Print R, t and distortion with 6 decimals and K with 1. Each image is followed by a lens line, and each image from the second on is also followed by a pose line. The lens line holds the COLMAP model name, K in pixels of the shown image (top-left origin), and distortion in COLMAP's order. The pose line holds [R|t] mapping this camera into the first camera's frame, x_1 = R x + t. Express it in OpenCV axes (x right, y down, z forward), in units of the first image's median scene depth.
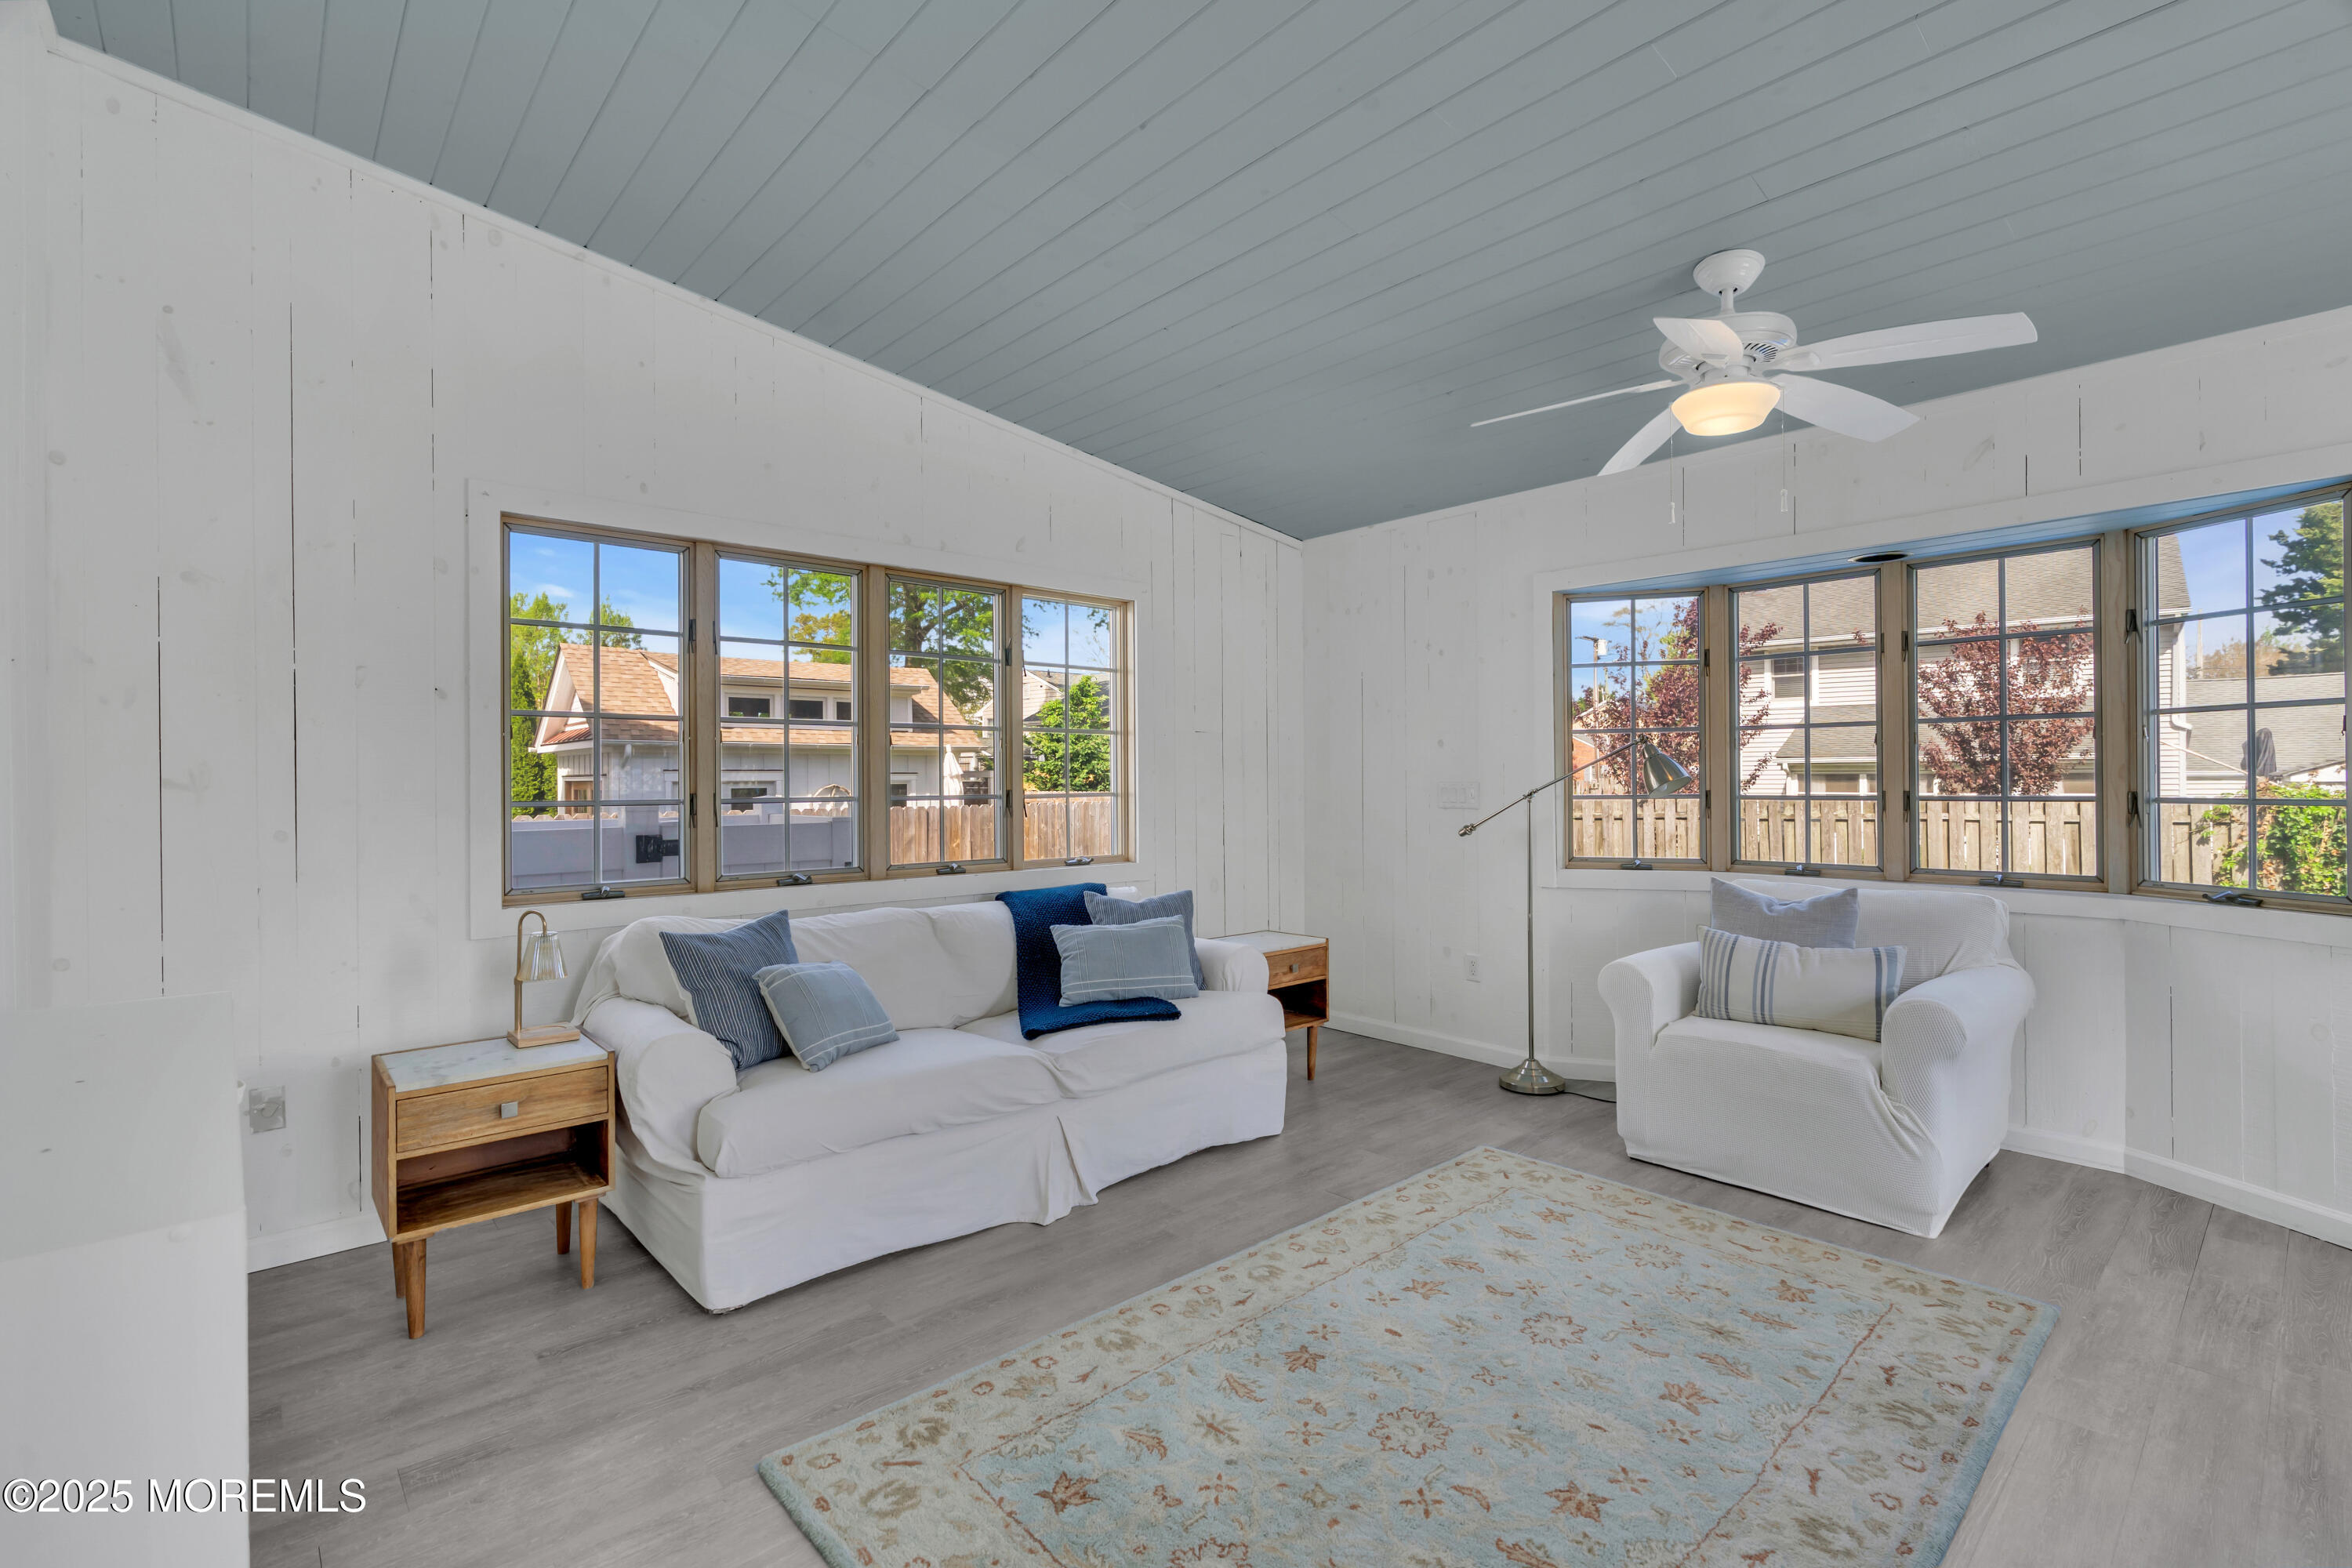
lens RADIAL K [[1057.4, 0, 1173.2], [0, 1057.4, 781.1], [0, 0, 1]] dist [-0.005911, 0.000283]
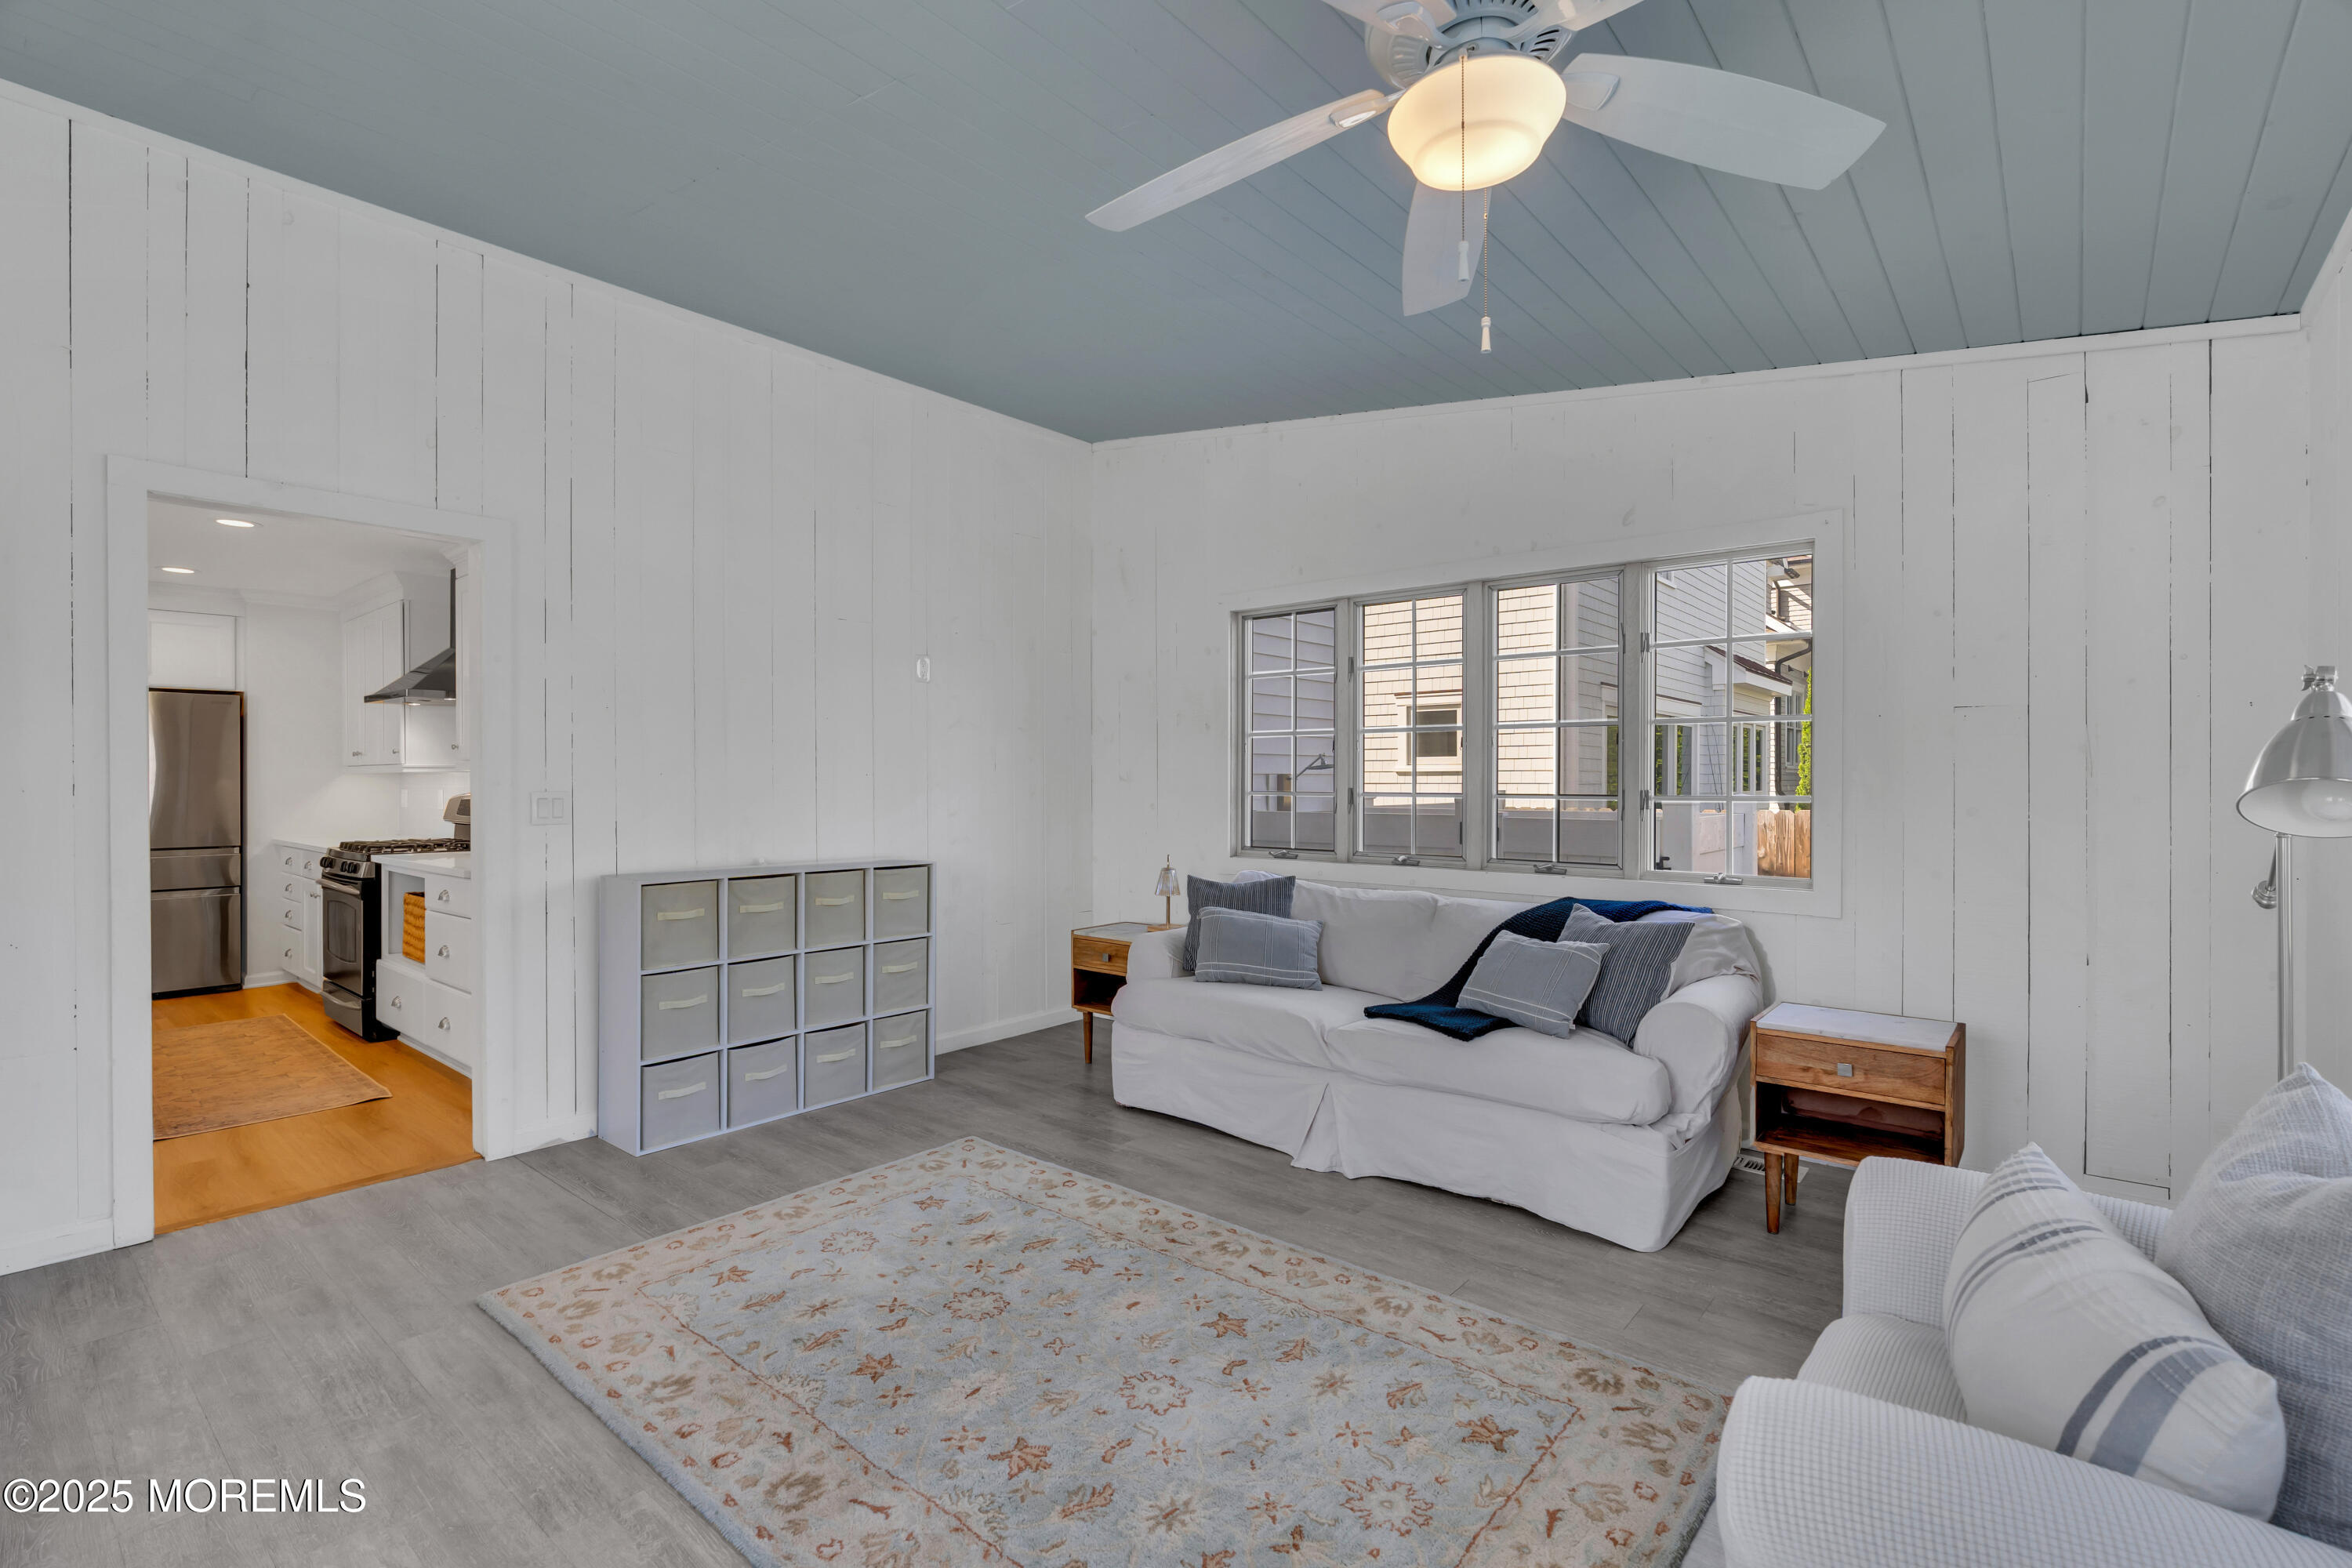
lens RADIAL K [[1057.4, 0, 1175.2], [0, 1057.4, 783.0], [0, 0, 1]] dist [-0.005911, 0.000283]
pose [[0.136460, 0.010697, -0.990588, 1.050358], [0.001054, 0.999940, 0.010944, -0.012189], [0.990645, -0.002537, 0.136441, 0.748407]]
